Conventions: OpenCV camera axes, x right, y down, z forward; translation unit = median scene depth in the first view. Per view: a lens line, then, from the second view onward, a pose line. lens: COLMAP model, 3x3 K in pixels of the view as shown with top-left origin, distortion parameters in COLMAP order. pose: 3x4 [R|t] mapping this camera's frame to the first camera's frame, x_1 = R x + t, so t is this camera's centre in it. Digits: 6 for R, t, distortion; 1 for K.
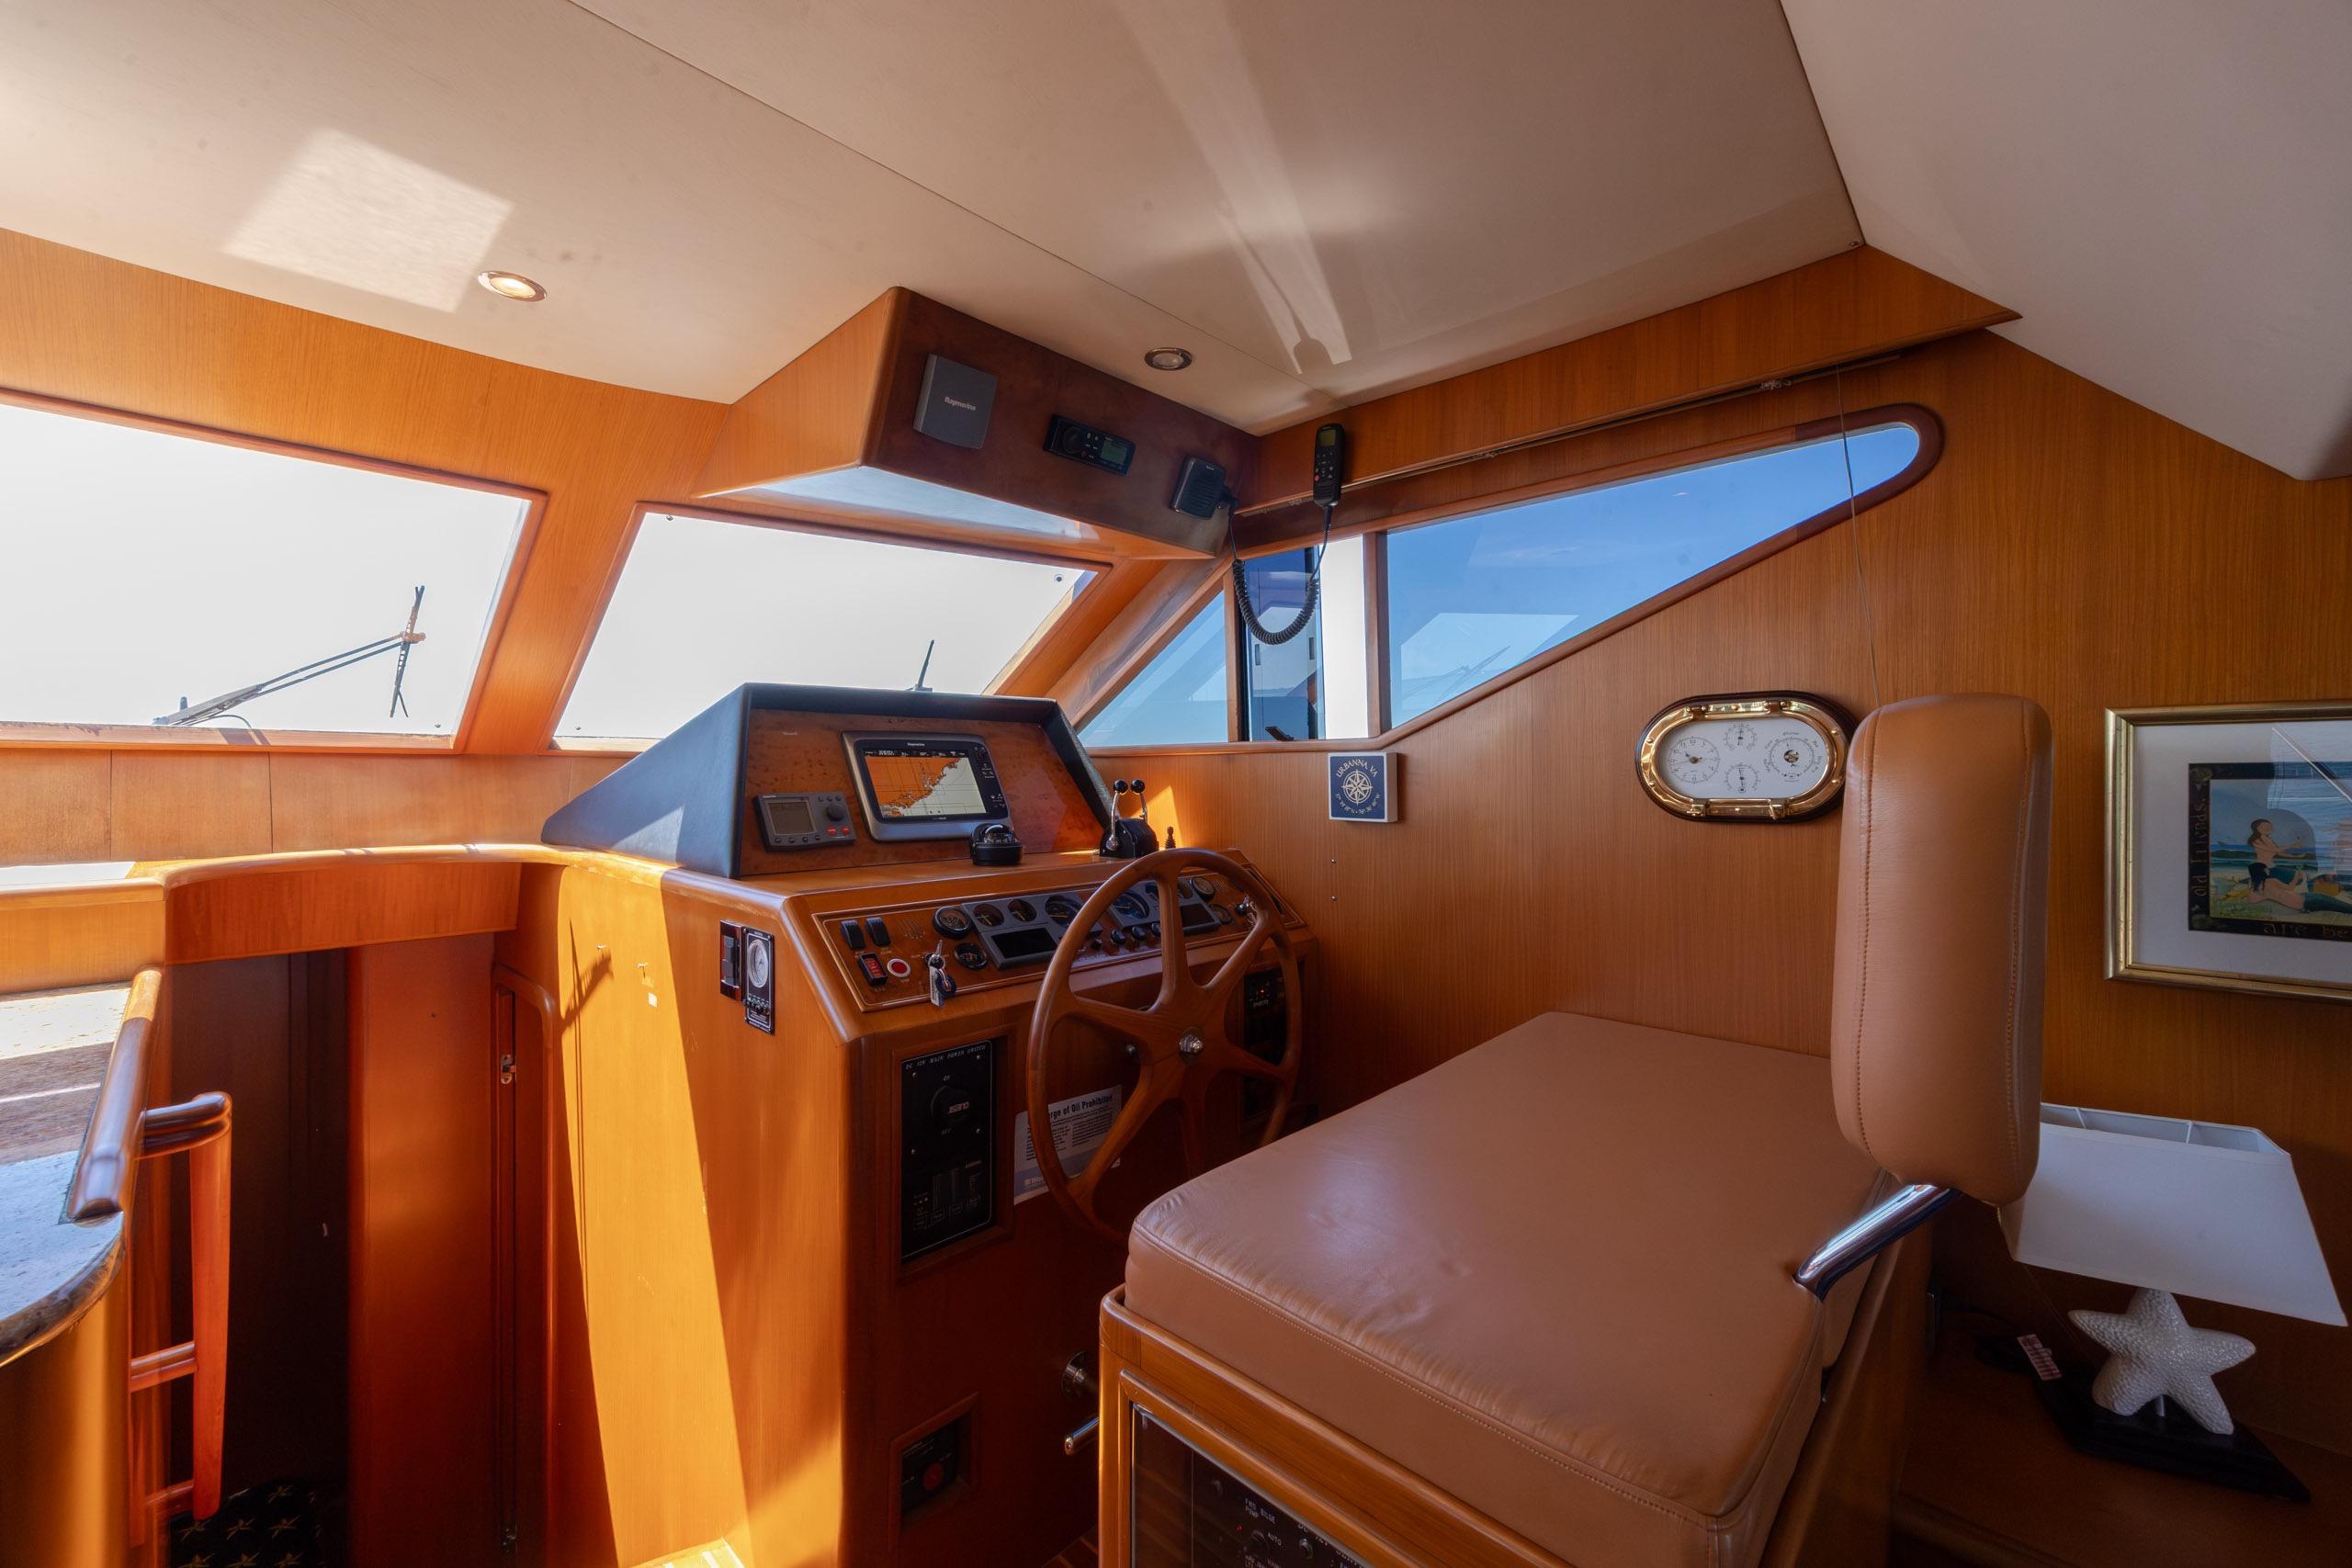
lens RADIAL K [[930.6, 0, 1177.9], [0, 930.6, 767.2], [0, 0, 1]] dist [-0.002541, -0.000479]
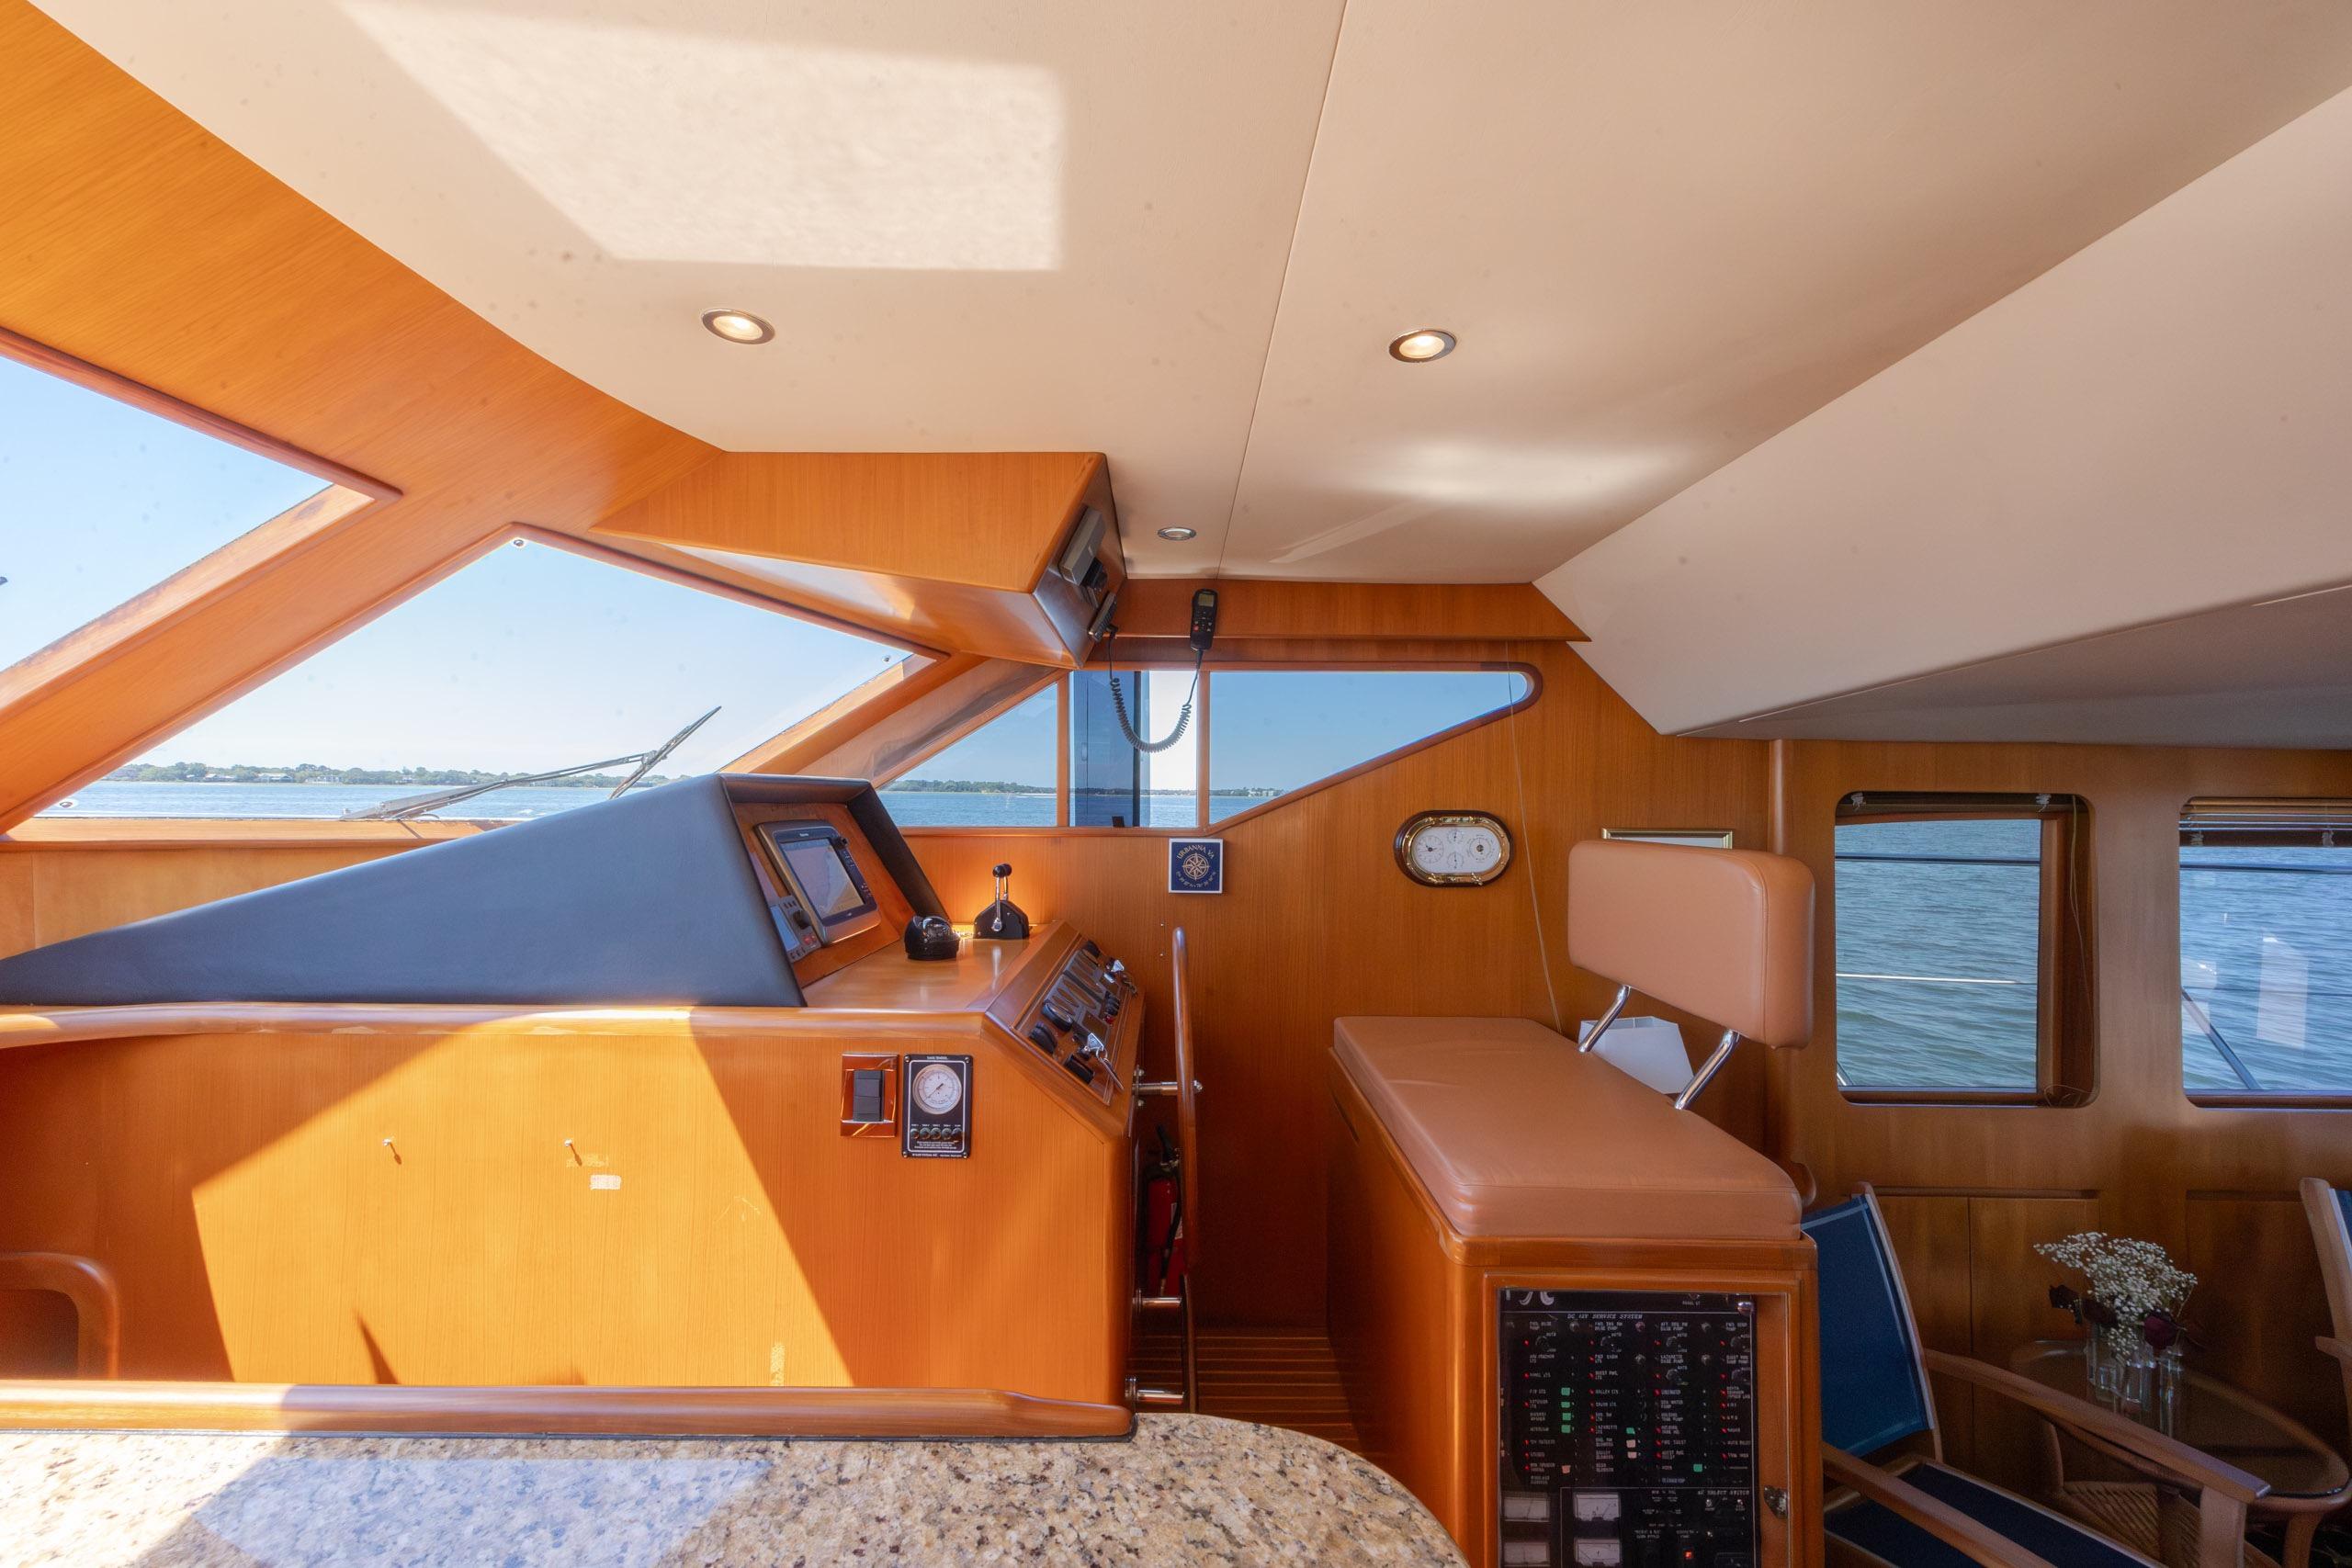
lens RADIAL K [[930.6, 0, 1177.5], [0, 930.6, 791.7], [0, 0, 1]] dist [-0.002541, -0.000479]
pose [[0.707350, 0.012507, 0.706752, -0.728336], [-0.013944, 0.999896, -0.003738, -0.075917], [-0.706725, -0.007211, 0.707451, 0.105869]]
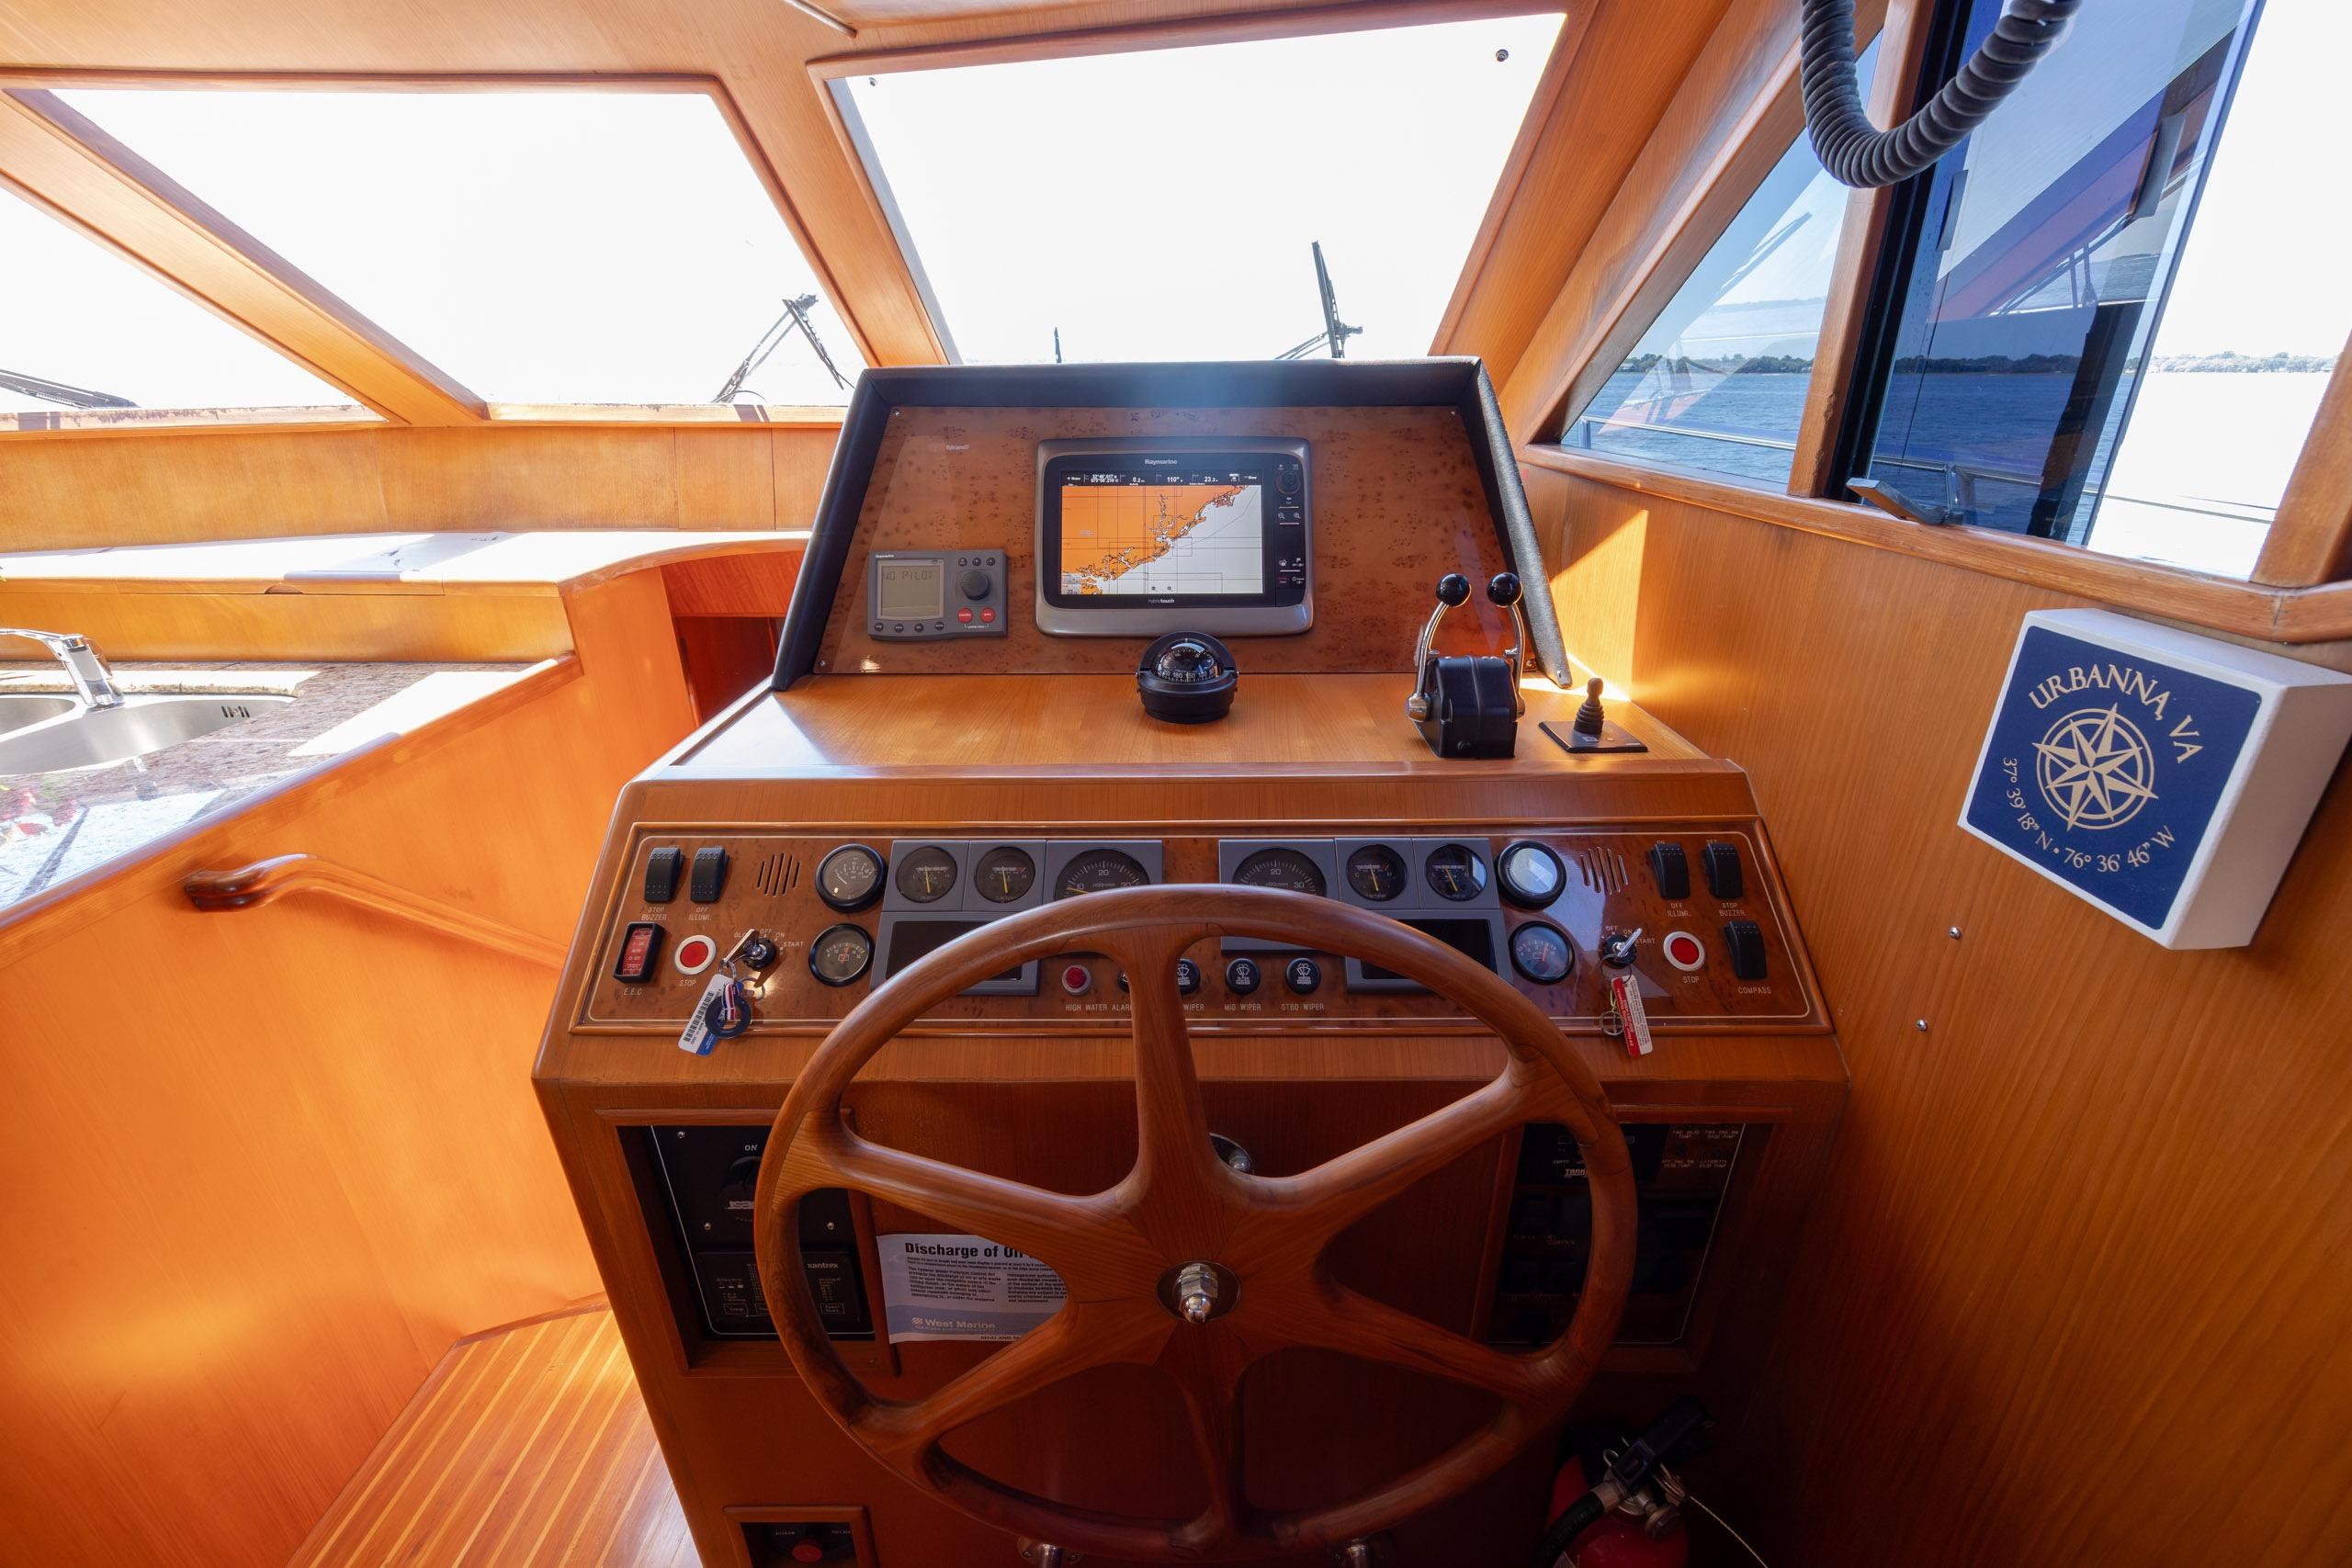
lens RADIAL K [[930.6, 0, 1184.1], [0, 930.6, 786.1], [0, 0, 1]] dist [-0.002541, -0.000479]
pose [[0.689831, 0.292435, -0.662280, 0.188210], [0.003228, 0.913537, 0.406742, -0.082200], [0.723963, -0.282721, 0.629242, 0.633886]]
